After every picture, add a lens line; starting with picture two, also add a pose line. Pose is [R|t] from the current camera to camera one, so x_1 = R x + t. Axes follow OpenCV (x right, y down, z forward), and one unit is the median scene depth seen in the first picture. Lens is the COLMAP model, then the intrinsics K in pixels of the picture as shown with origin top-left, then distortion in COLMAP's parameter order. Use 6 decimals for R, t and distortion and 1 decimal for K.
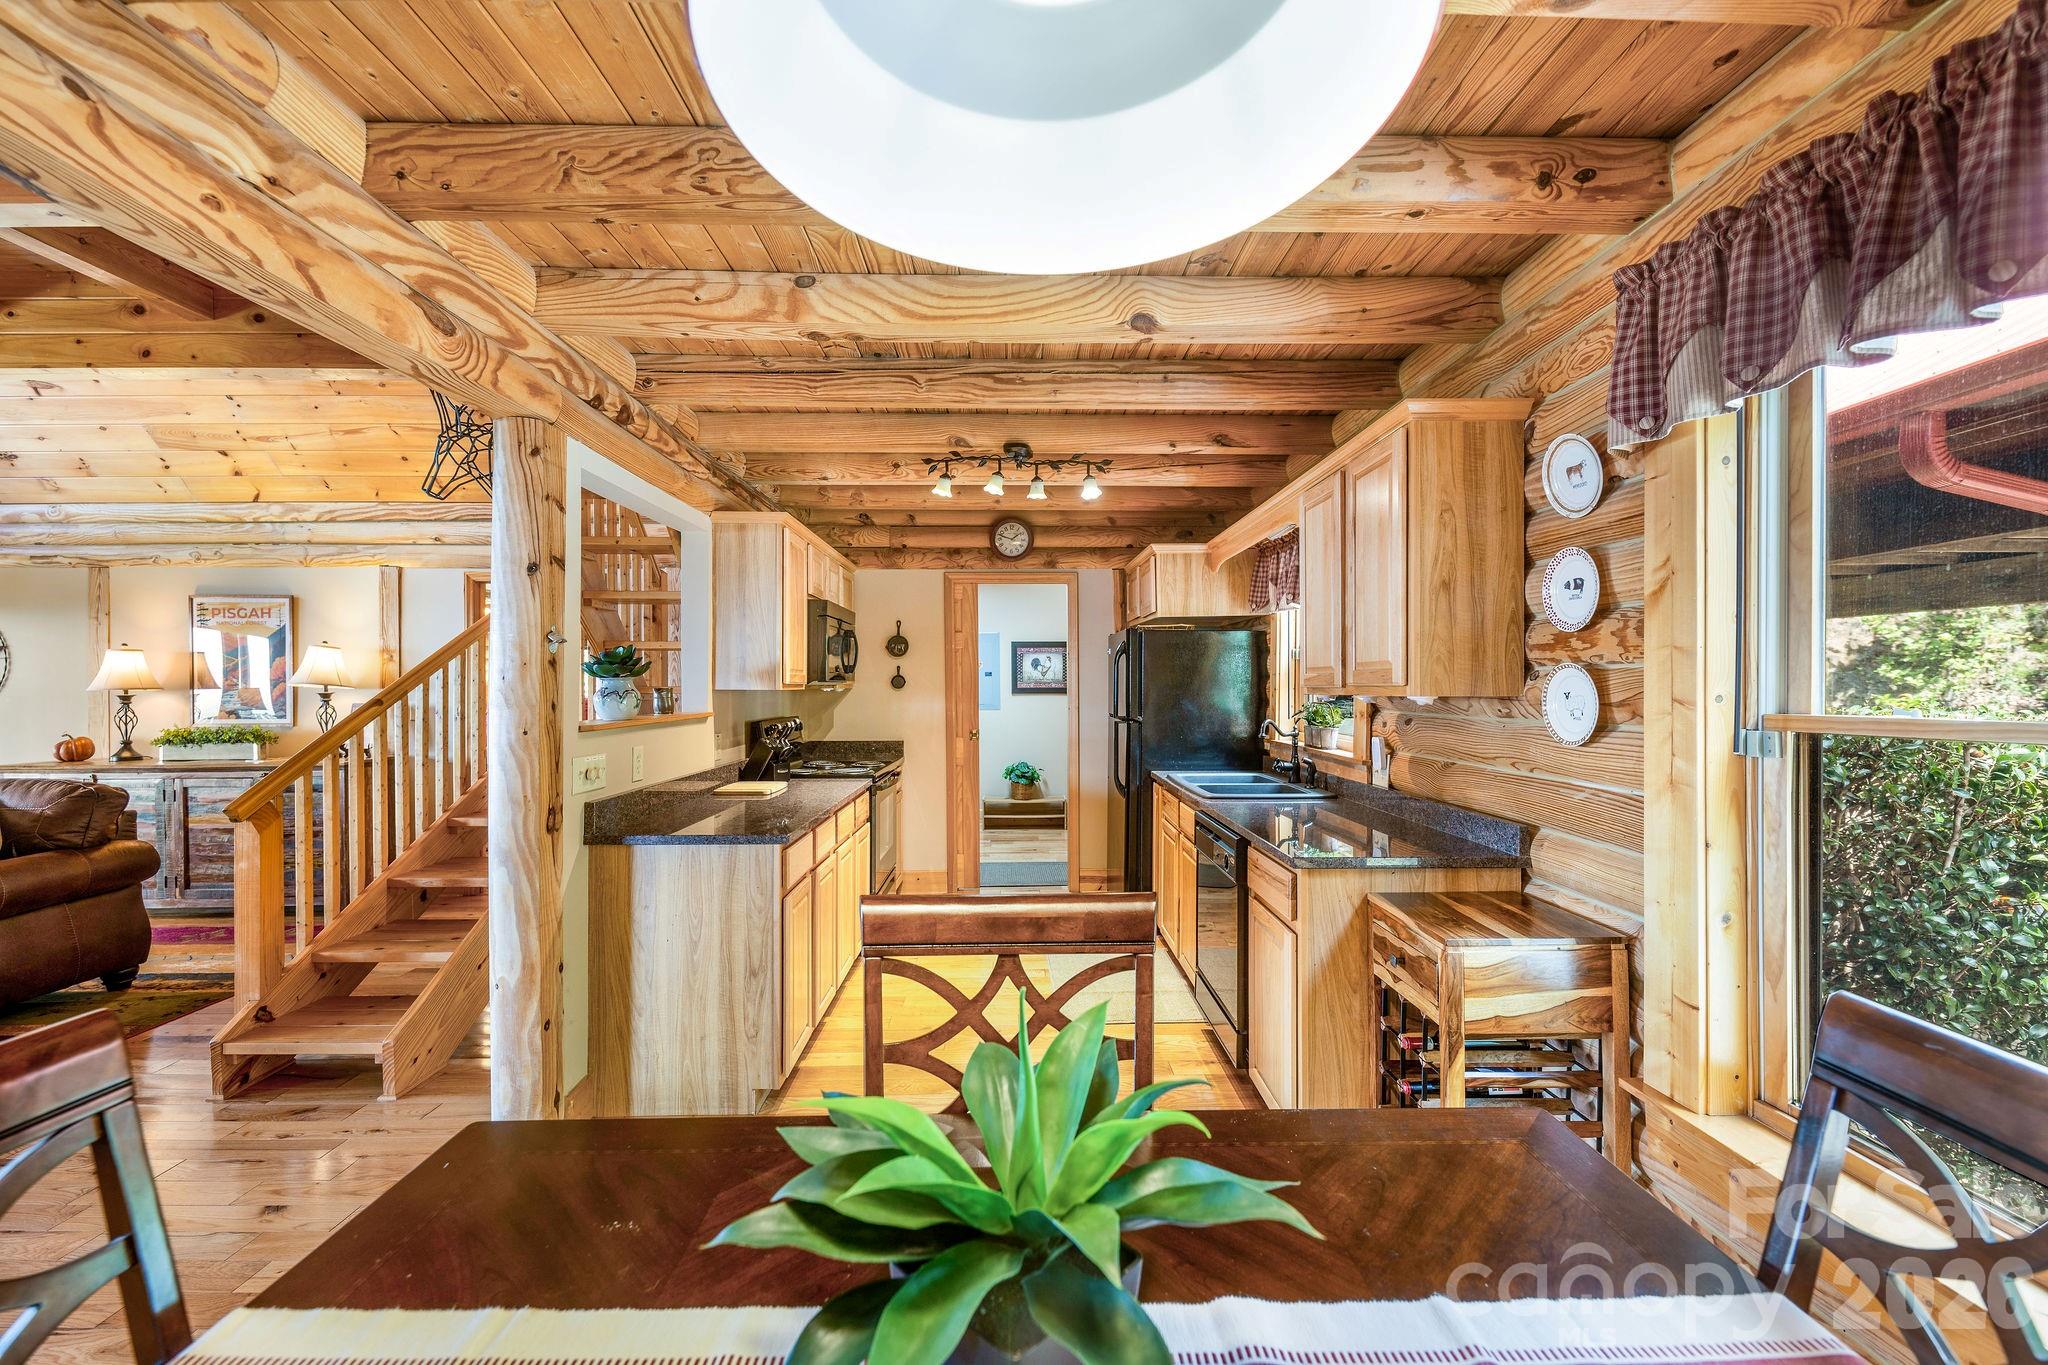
lens RADIAL K [[834.9, 0, 1029.5], [0, 834.9, 690.1], [0, 0, 1]] dist [0.013346, -0.007489]
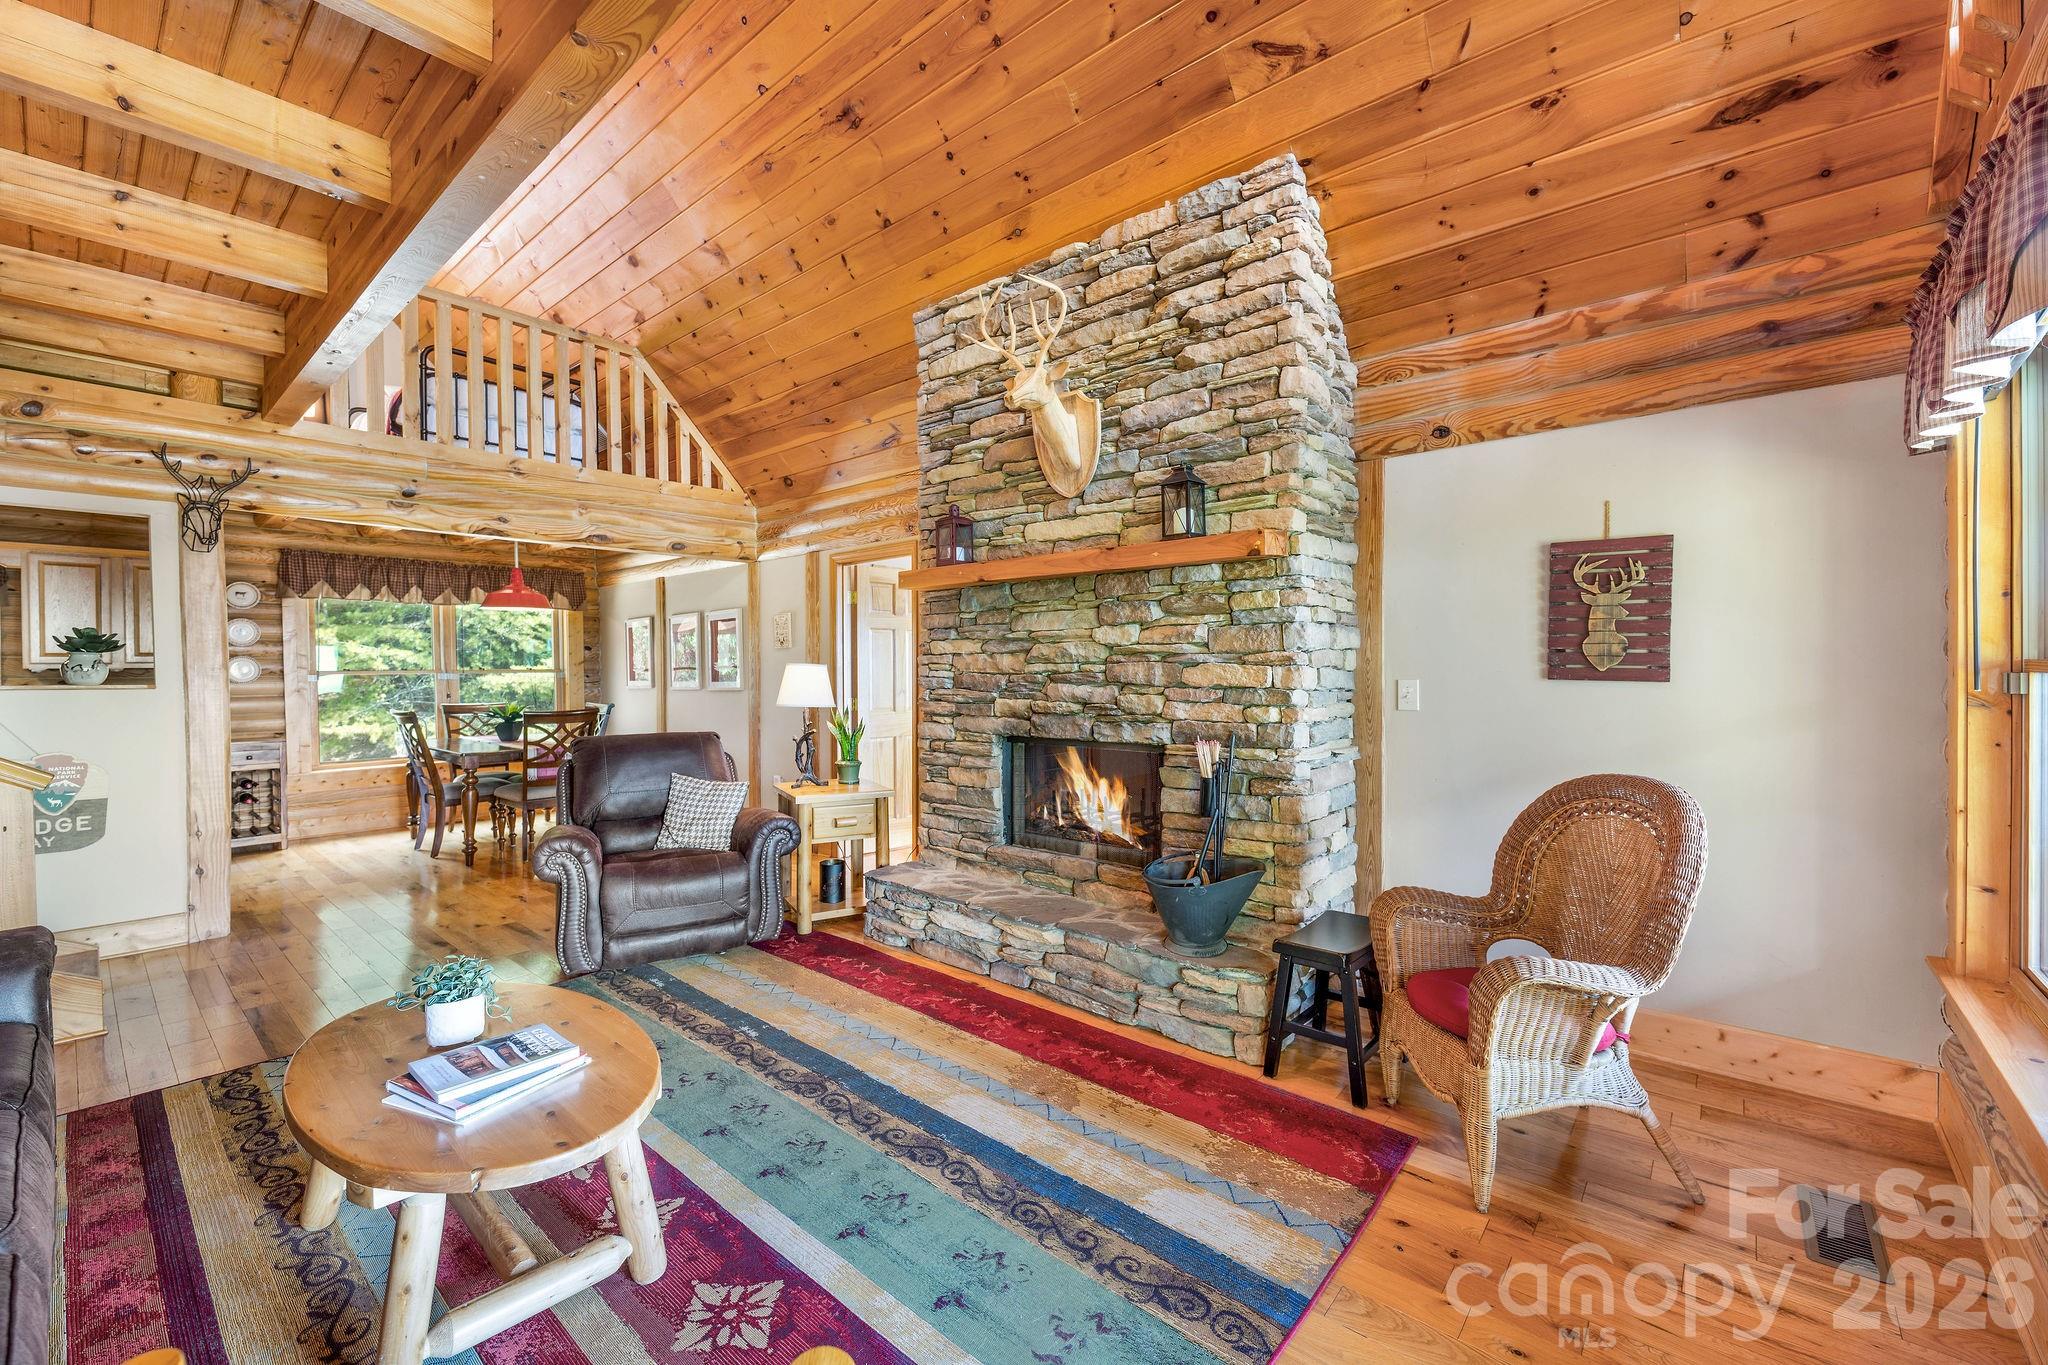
lens RADIAL K [[834.9, 0, 1034.0], [0, 834.9, 682.5], [0, 0, 1]] dist [0.013346, -0.007489]
pose [[-0.746662, -0.006706, 0.665170, -1.393346], [0.008260, 0.999779, 0.019350, 0.011004], [-0.665152, 0.019942, -0.746441, 0.541560]]
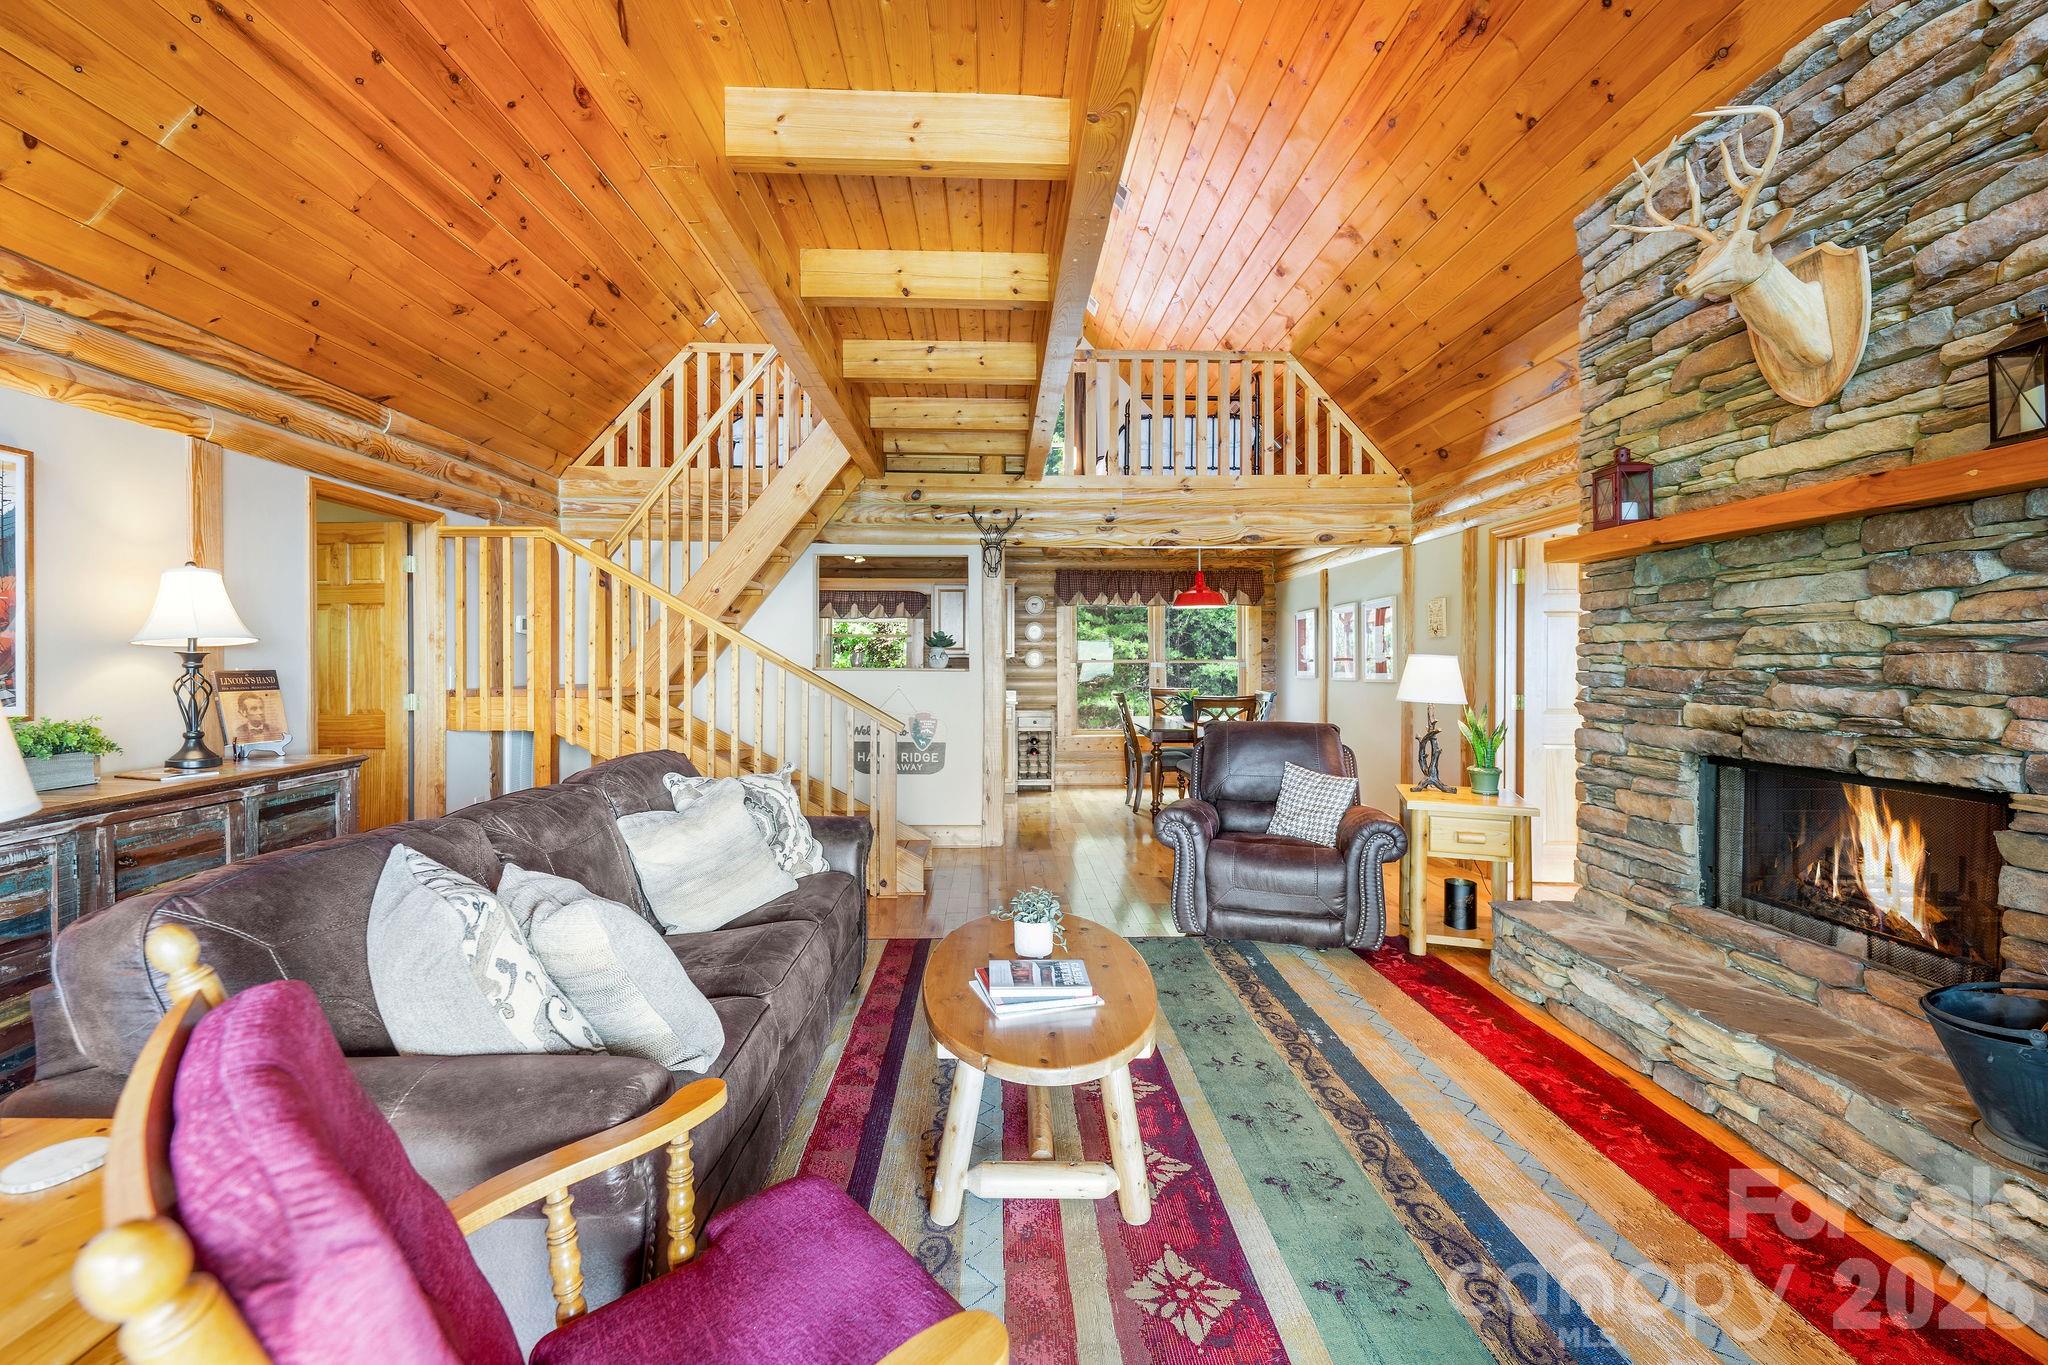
lens RADIAL K [[834.9, 0, 1004.1], [0, 834.9, 665.2], [0, 0, 1]] dist [0.013346, -0.007489]
pose [[0.004940, -0.004989, 0.999975, -1.421581], [0.002567, 0.999984, 0.004977, 0.011212], [-0.999985, 0.002543, 0.004953, 0.447960]]
